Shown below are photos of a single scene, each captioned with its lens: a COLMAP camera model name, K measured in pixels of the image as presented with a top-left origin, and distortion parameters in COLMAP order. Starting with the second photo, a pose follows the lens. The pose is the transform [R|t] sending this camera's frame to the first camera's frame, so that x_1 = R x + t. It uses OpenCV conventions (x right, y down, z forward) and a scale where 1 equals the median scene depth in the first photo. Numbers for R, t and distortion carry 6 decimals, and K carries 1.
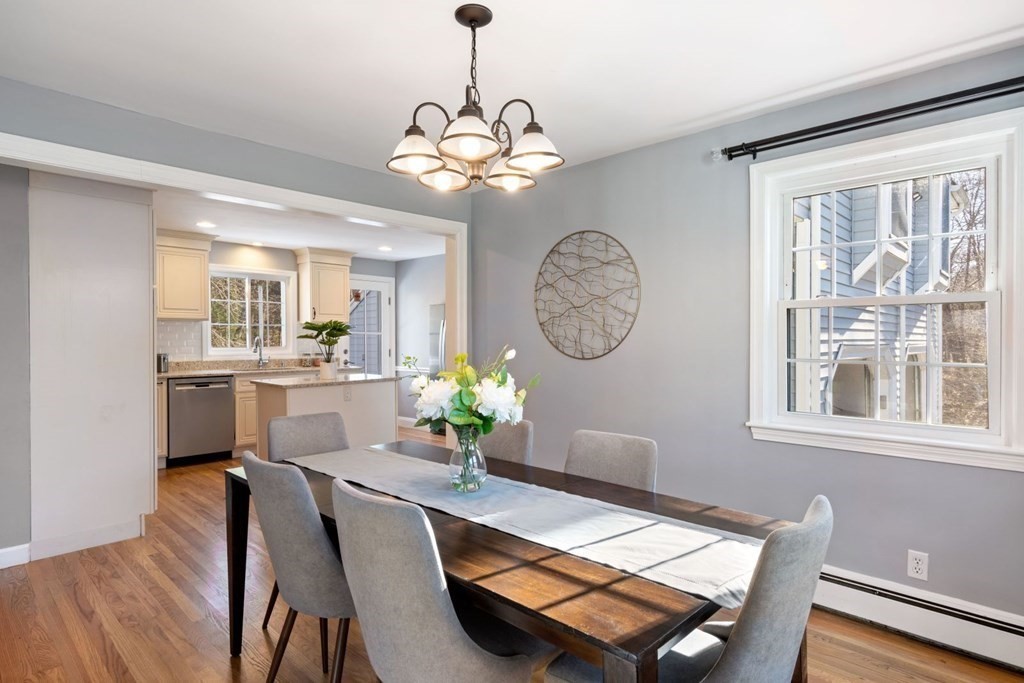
lens RADIAL K [[573.1, 0, 524.9], [0, 573.1, 336.5], [0, 0, 1]] dist [-0.015831, 0.000304]
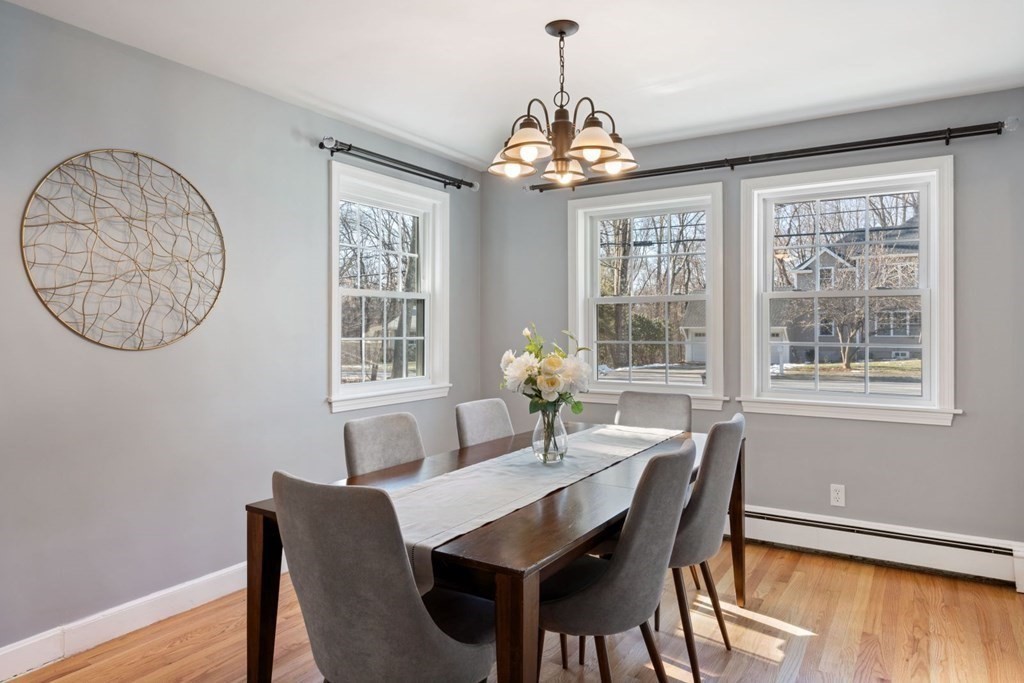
lens RADIAL K [[613.4, 0, 555.3], [0, 613.4, 326.8], [0, 0, 1]] dist [-0.002920, -0.000401]
pose [[-0.236314, -0.001846, 0.971675, -0.721908], [-0.000306, 0.999998, 0.001825, 0.011970], [-0.971677, 0.000134, -0.236314, 0.748198]]
